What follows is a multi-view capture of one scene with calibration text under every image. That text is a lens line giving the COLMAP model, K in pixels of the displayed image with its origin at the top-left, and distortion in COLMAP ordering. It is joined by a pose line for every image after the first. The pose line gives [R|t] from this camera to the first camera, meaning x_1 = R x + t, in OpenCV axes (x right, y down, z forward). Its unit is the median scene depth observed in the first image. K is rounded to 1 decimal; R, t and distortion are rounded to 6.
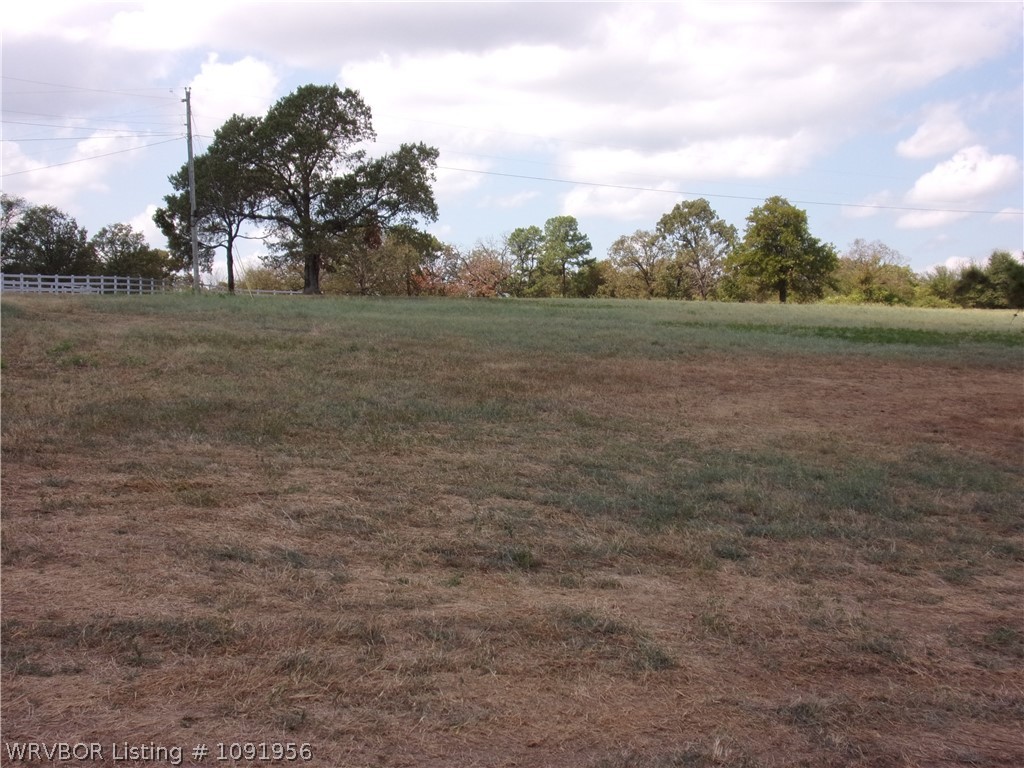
lens RADIAL K [[1161.0, 0, 512.3], [0, 1161.0, 384.2], [0, 0, 1]] dist [0.007405, 0.000000]
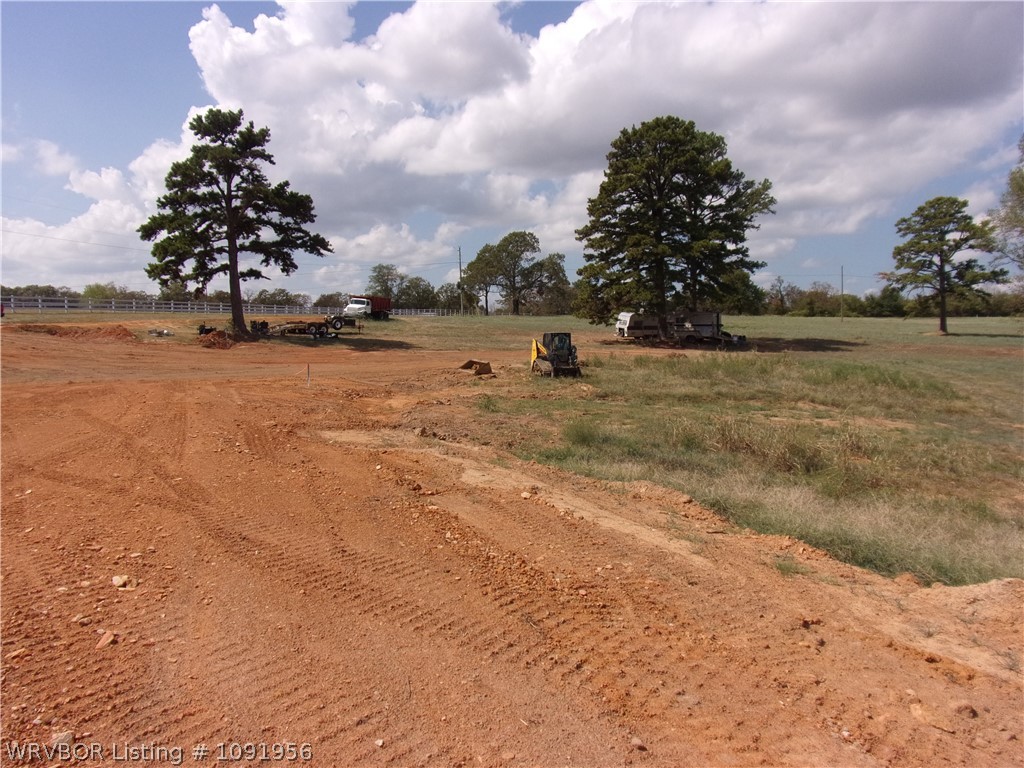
lens RADIAL K [[761.6, 0, 512.2], [0, 761.6, 382.2], [0, 0, 1]] dist [-0.007517, 0.002796]
pose [[0.965773, 0.008701, -0.259244, 0.239156], [-0.004958, 0.999874, 0.015089, 0.040722], [0.259343, -0.013287, 0.965694, -0.565106]]
